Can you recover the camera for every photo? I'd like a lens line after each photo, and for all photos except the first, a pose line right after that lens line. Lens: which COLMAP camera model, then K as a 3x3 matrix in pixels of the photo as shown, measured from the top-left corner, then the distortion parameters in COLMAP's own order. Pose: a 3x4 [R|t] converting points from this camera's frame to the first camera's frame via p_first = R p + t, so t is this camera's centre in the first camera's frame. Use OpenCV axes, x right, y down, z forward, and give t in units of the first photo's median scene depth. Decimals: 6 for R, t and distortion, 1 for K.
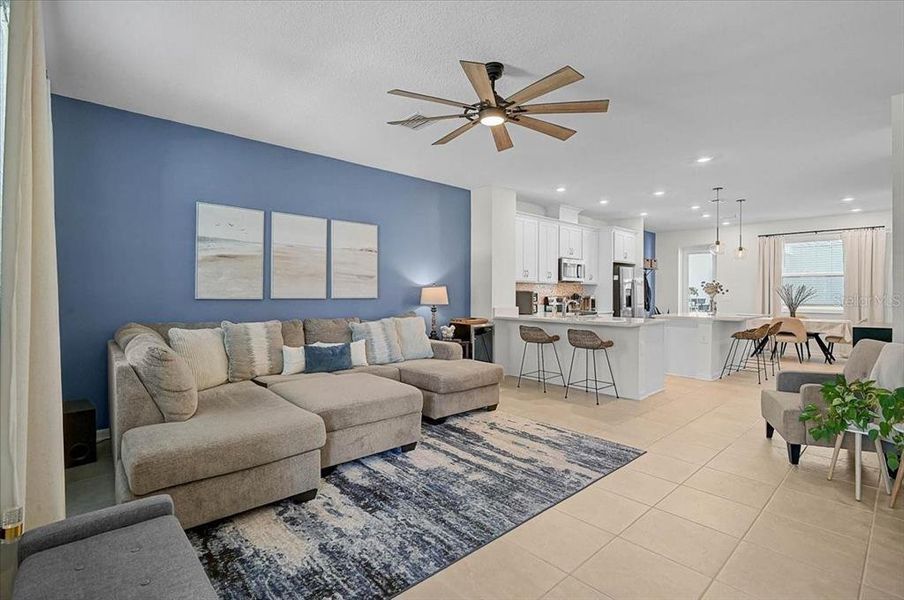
lens RADIAL K [[423.1, 0, 447.0], [0, 423.1, 296.9], [0, 0, 1]] dist [-0.007894, -0.002557]
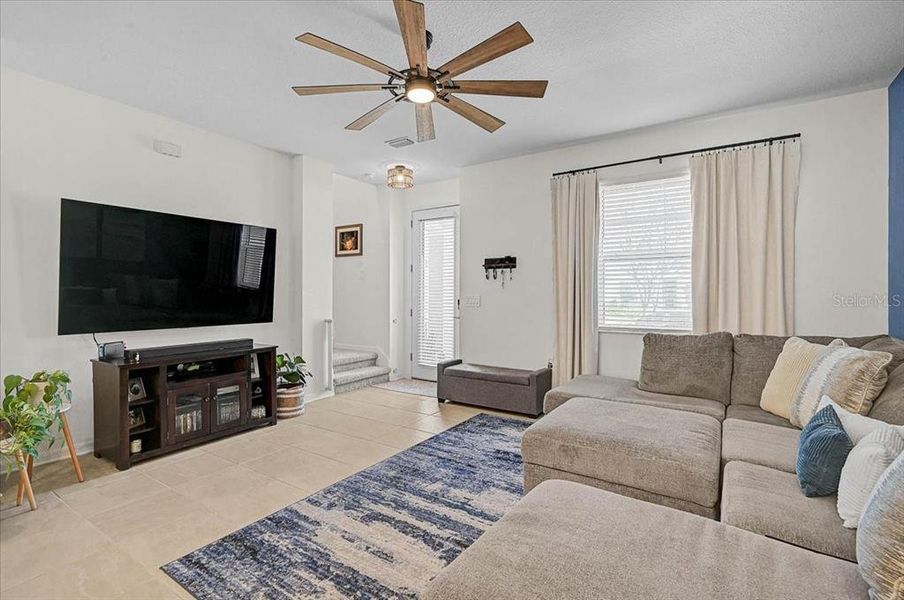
lens RADIAL K [[423.1, 0, 452.1], [0, 423.1, 295.5], [0, 0, 1]] dist [-0.007894, -0.002557]
pose [[-0.966397, -0.003925, -0.257023, 0.151111], [-0.007310, 0.999899, 0.012215, -0.009336], [0.256949, 0.013684, -0.966328, 1.053218]]
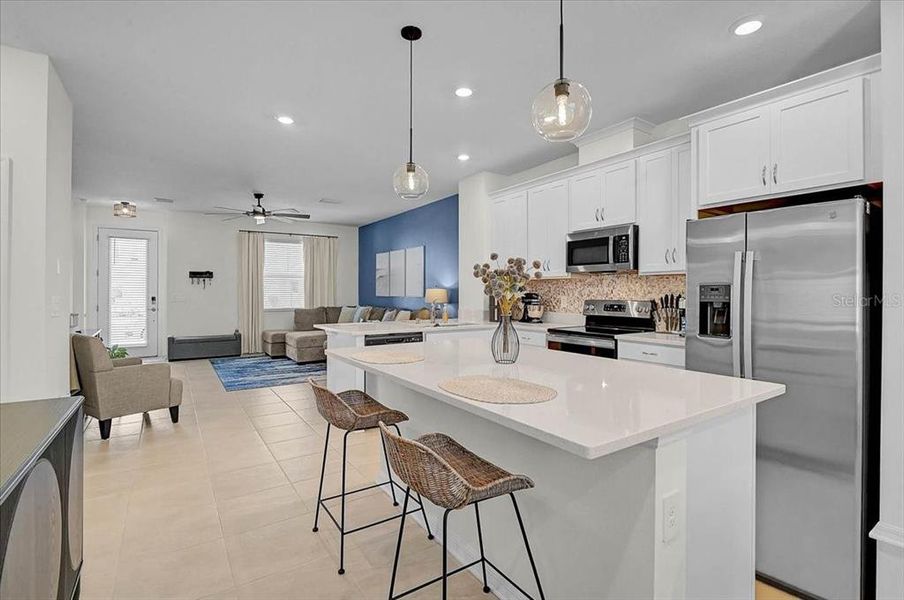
lens RADIAL K [[423.1, 0, 451.6], [0, 423.1, 291.8], [0, 0, 1]] dist [-0.007894, -0.002557]
pose [[-0.142406, -0.003760, -0.989801, 1.247252], [-0.010449, 0.999943, -0.002295, -0.013386], [0.989753, 0.010016, -0.142437, 1.328338]]
